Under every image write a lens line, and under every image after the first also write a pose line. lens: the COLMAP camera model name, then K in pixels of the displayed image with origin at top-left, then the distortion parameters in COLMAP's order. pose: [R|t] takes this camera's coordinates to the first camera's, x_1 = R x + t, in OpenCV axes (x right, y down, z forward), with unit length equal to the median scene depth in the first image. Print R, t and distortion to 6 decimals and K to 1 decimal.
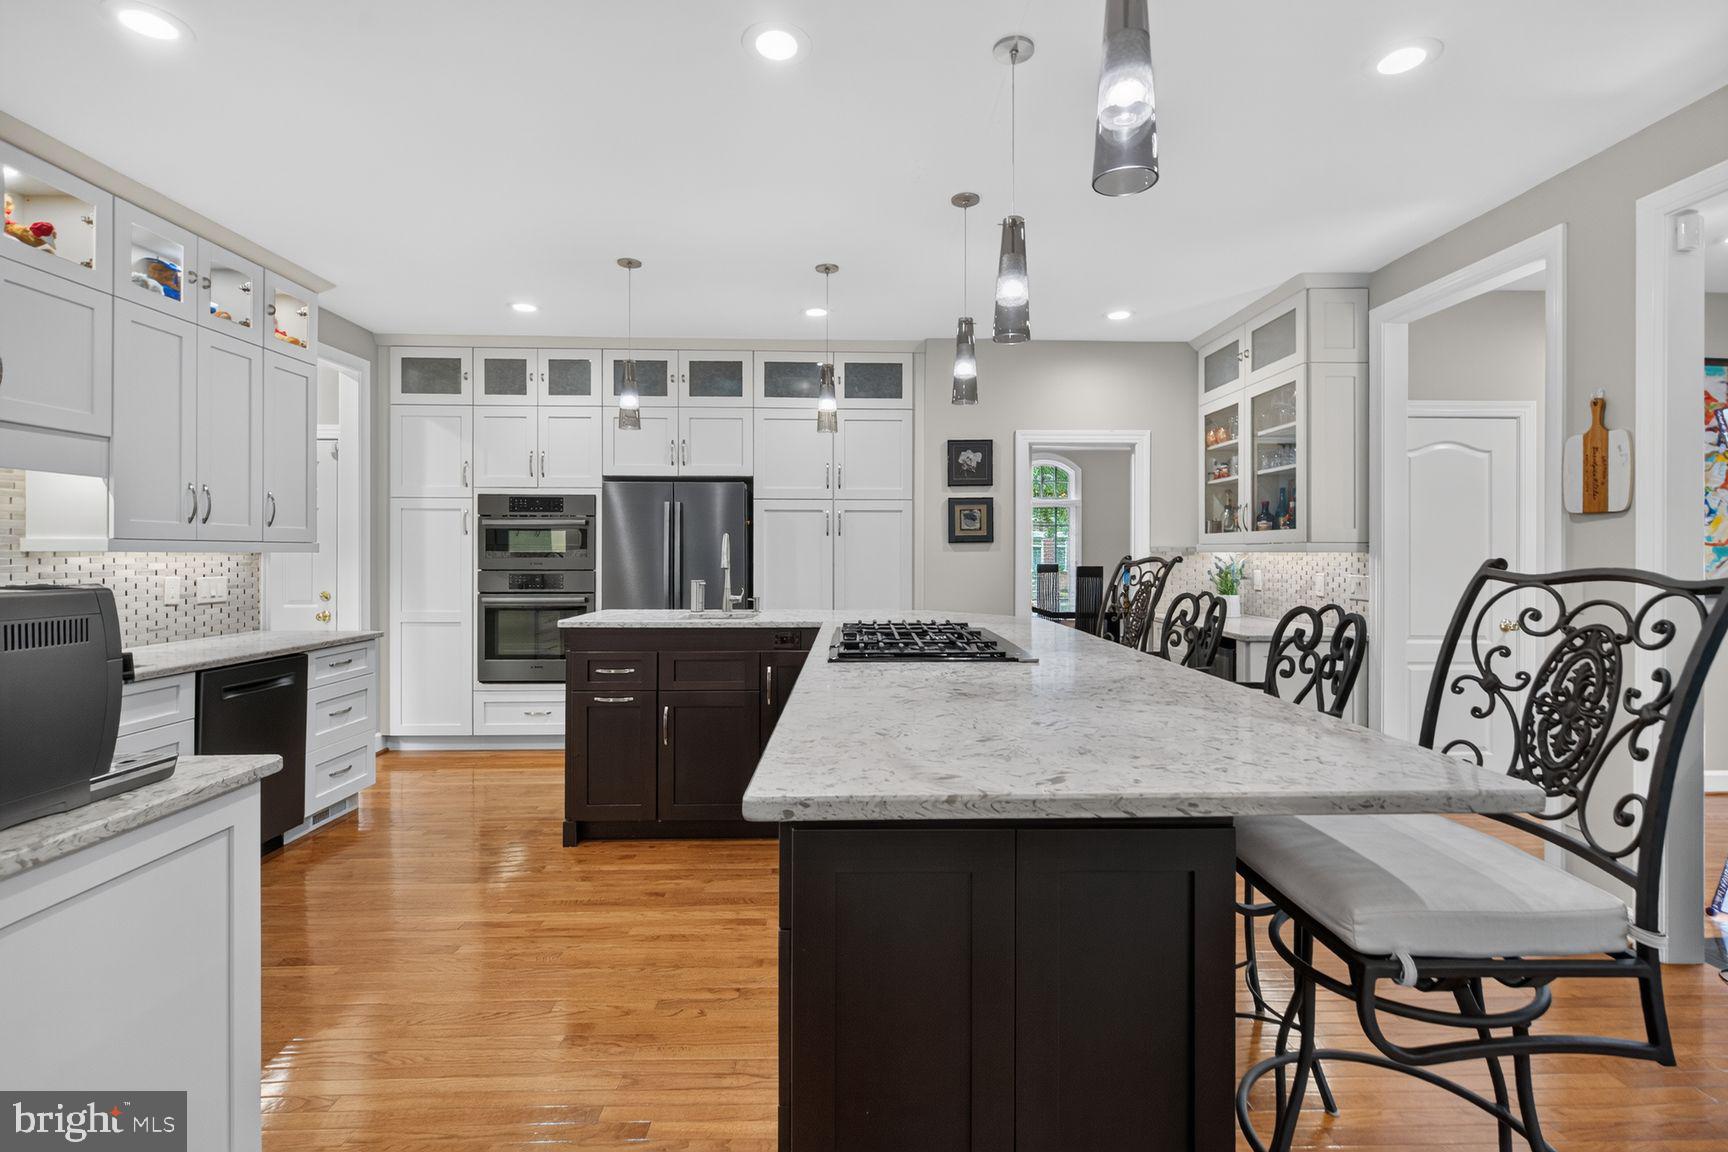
lens RADIAL K [[786.8, 0, 858.0], [0, 786.8, 564.8], [0, 0, 1]] dist [0.008323, -0.001363]
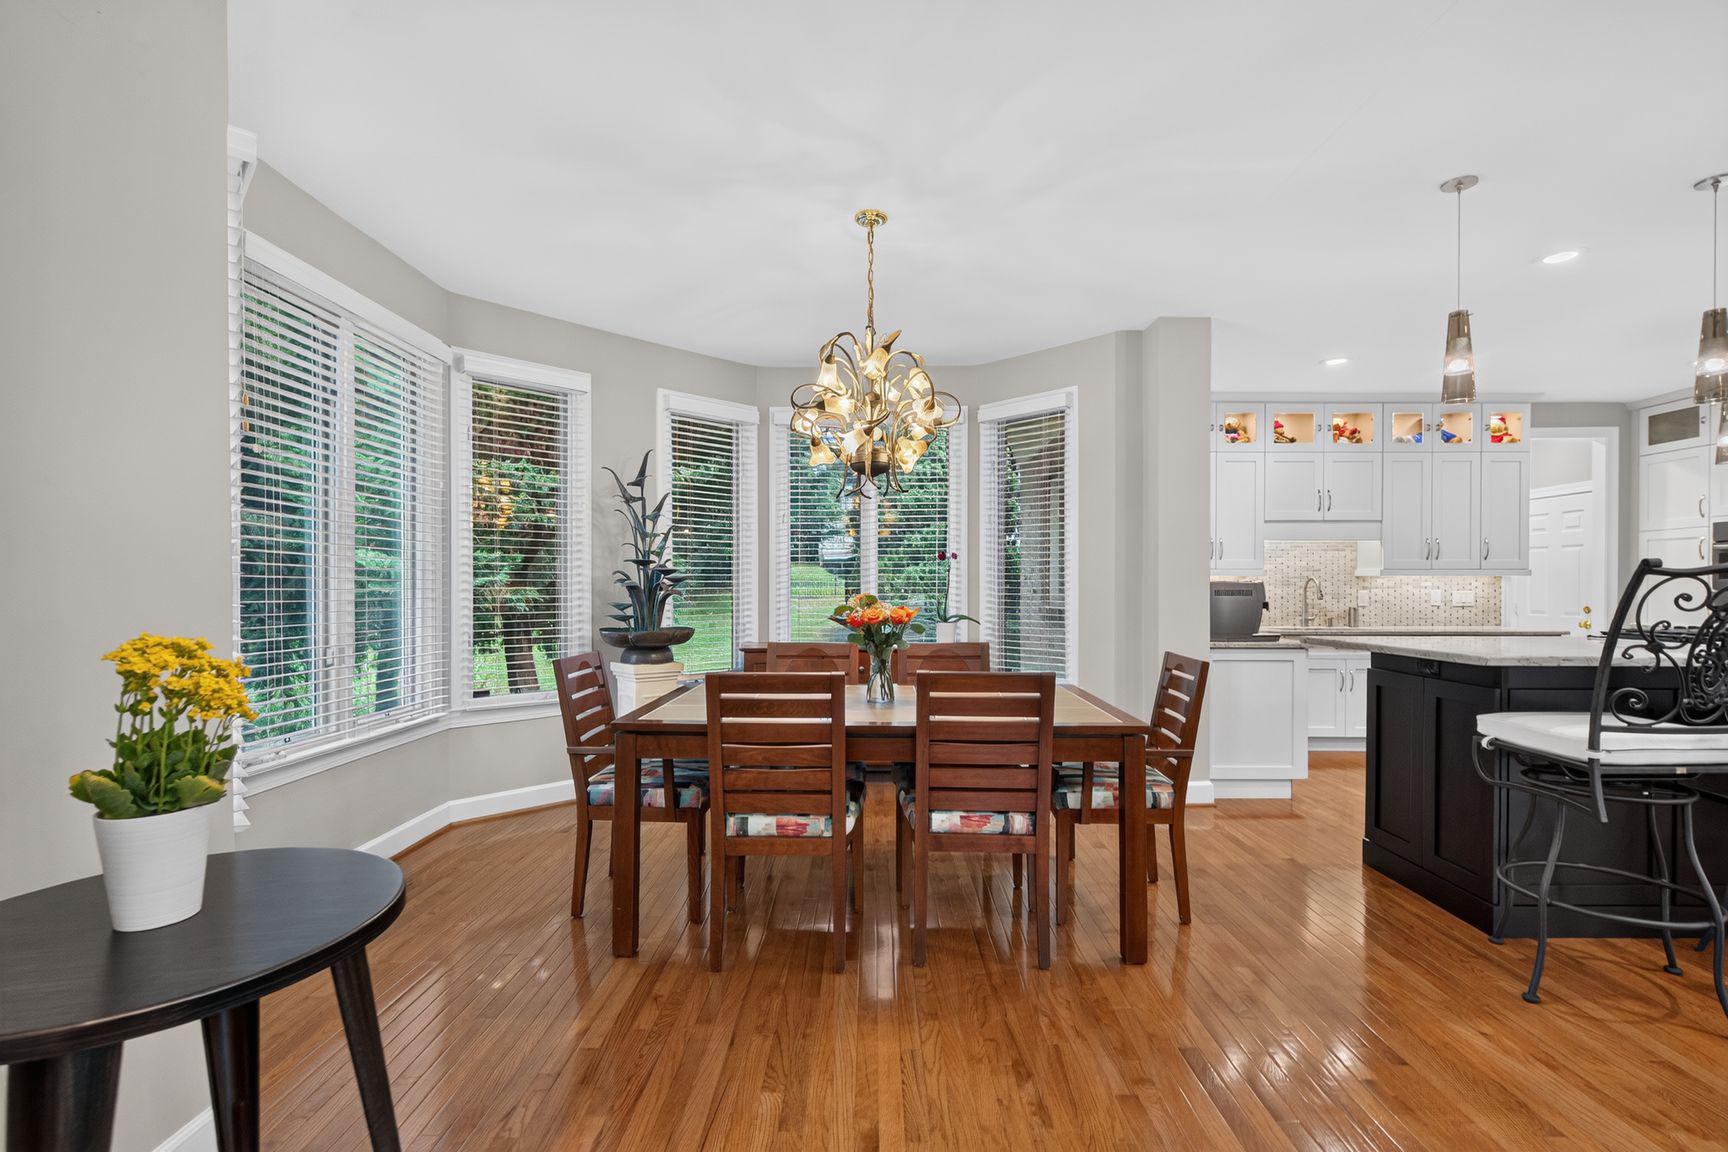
lens RADIAL K [[786.8, 0, 859.2], [0, 786.8, 584.7], [0, 0, 1]] dist [0.008323, -0.001363]
pose [[-0.054021, -0.001714, -0.998538, 0.983013], [-0.018107, 0.999836, -0.000737, 0.028070], [0.998376, 0.018041, -0.054043, -0.204745]]
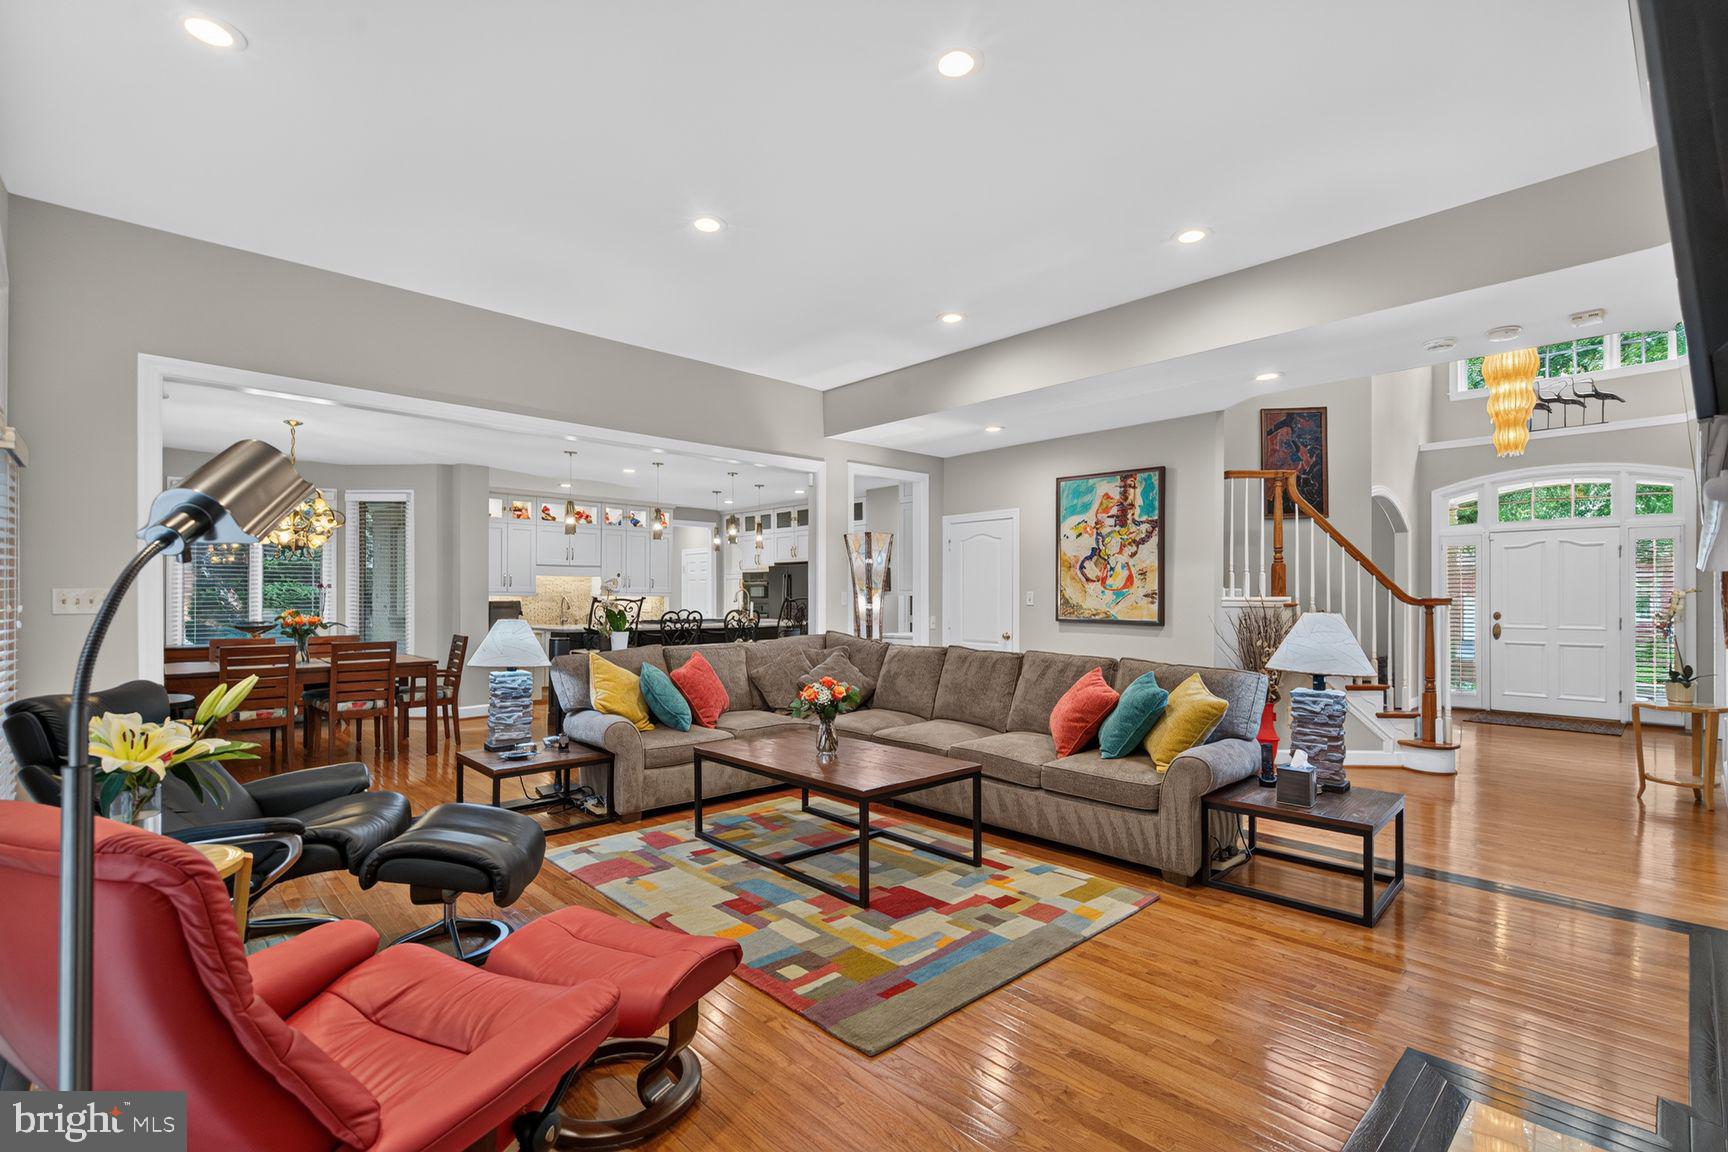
lens RADIAL K [[786.8, 0, 867.3], [0, 786.8, 595.7], [0, 0, 1]] dist [0.008323, -0.001363]
pose [[0.658786, 0.002303, -0.752327, 2.310663], [-0.015601, 0.999822, -0.010601, 0.002383], [0.752168, 0.018721, 0.658705, -0.443328]]
